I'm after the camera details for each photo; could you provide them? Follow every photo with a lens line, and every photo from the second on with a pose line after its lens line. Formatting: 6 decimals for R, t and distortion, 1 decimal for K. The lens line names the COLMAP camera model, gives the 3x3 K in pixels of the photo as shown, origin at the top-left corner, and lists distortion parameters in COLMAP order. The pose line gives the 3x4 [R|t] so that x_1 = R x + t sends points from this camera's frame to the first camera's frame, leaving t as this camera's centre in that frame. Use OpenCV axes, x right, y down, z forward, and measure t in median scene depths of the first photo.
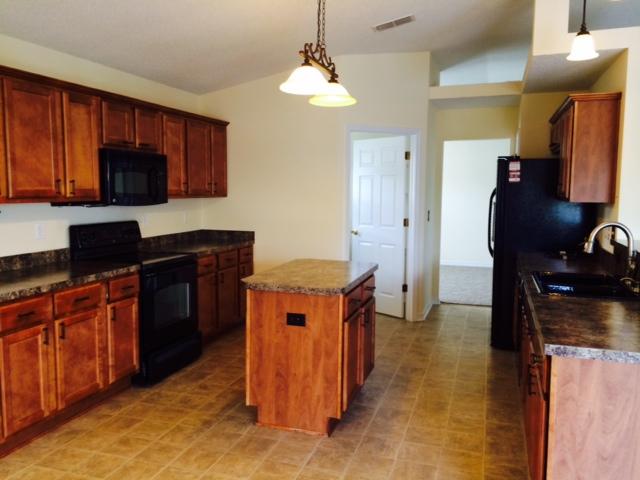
lens RADIAL K [[543.4, 0, 316.9], [0, 543.4, 239.9], [0, 0, 1]] dist [0.092249, -0.127859]
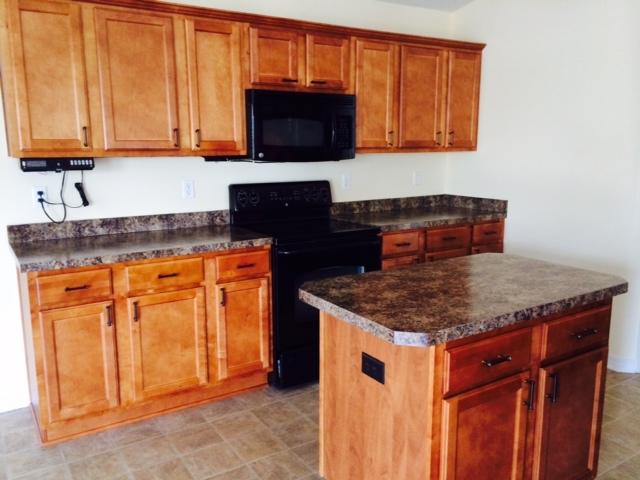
lens RADIAL K [[543.4, 0, 316.9], [0, 543.4, 239.9], [0, 0, 1]] dist [0.092249, -0.127859]
pose [[0.772011, 0.100222, -0.627657, 0.220769], [-0.051558, 0.994111, 0.095320, -0.030307], [0.633514, -0.041228, 0.772632, 0.457704]]
